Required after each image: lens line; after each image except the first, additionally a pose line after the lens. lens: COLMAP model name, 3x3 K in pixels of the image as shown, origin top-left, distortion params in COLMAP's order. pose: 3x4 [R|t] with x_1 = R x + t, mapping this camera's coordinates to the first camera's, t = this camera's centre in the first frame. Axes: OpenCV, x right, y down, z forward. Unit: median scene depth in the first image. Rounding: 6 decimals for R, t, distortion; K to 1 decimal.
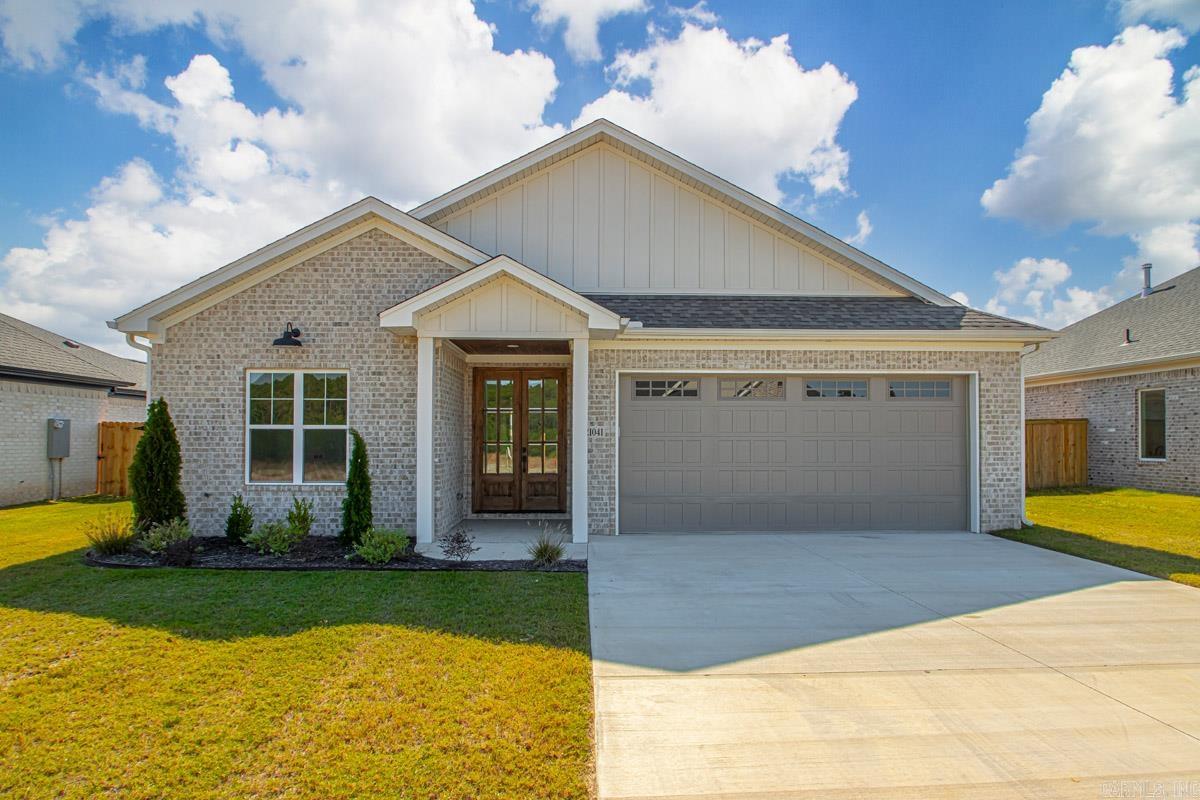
lens RADIAL K [[746.1, 0, 601.0], [0, 746.1, 429.3], [0, 0, 1]] dist [-0.018911, -0.000154]
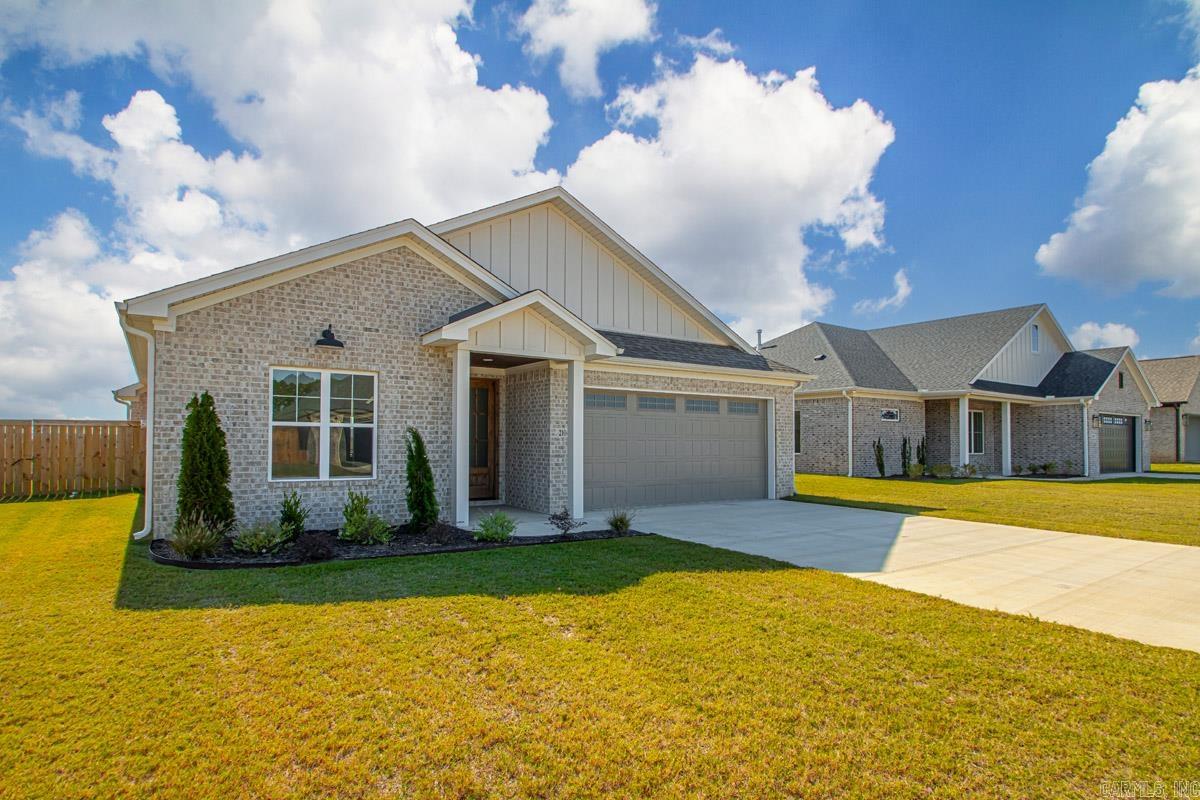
lens RADIAL K [[651.9, 0, 598.6], [0, 651.9, 430.9], [0, 0, 1]] dist [-0.001548, -0.000349]
pose [[0.841420, 0.013800, 0.540205, -0.579111], [-0.014099, 0.999894, -0.003583, 0.003390], [-0.540197, -0.004601, 0.841526, 0.028753]]
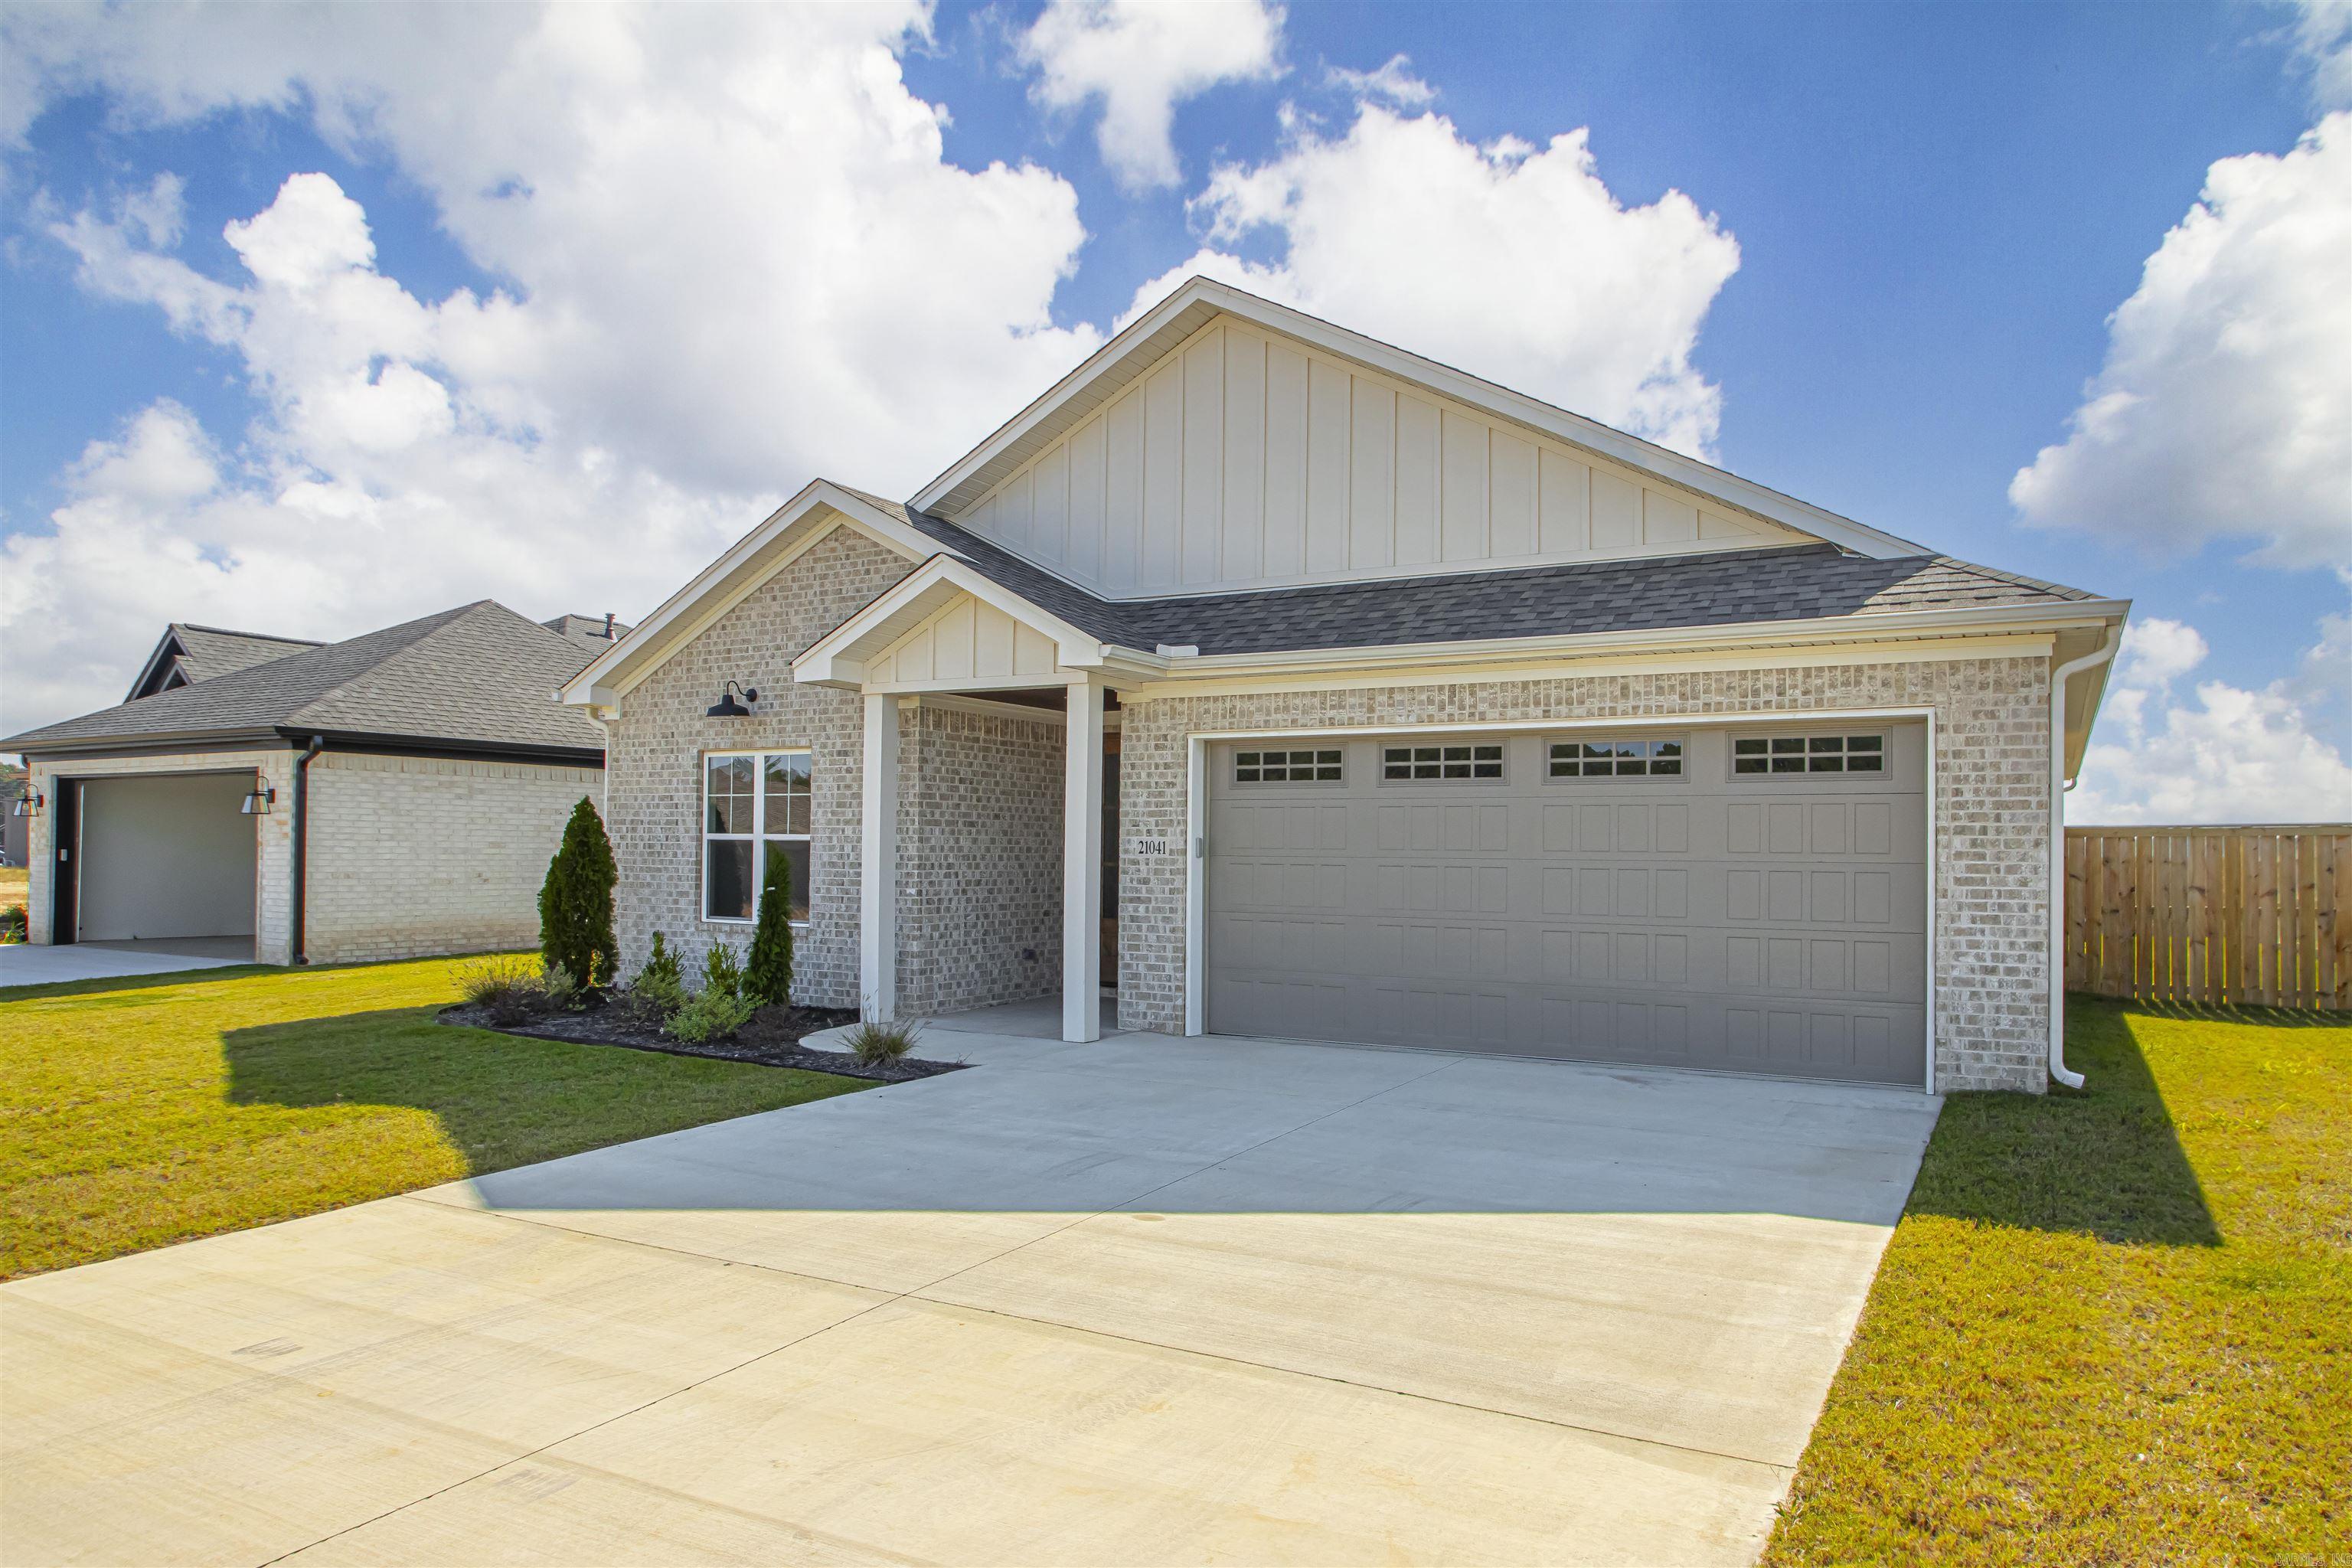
lens RADIAL K [[1433.8, 0, 1178.6], [0, 1433.8, 848.0], [0, 0, 1]] dist [-0.018273, -0.000676]
pose [[0.861343, 0.006811, -0.507978, 0.567236], [-0.003127, 0.999962, 0.008107, -0.004829], [0.508014, -0.005394, 0.861332, 0.091223]]
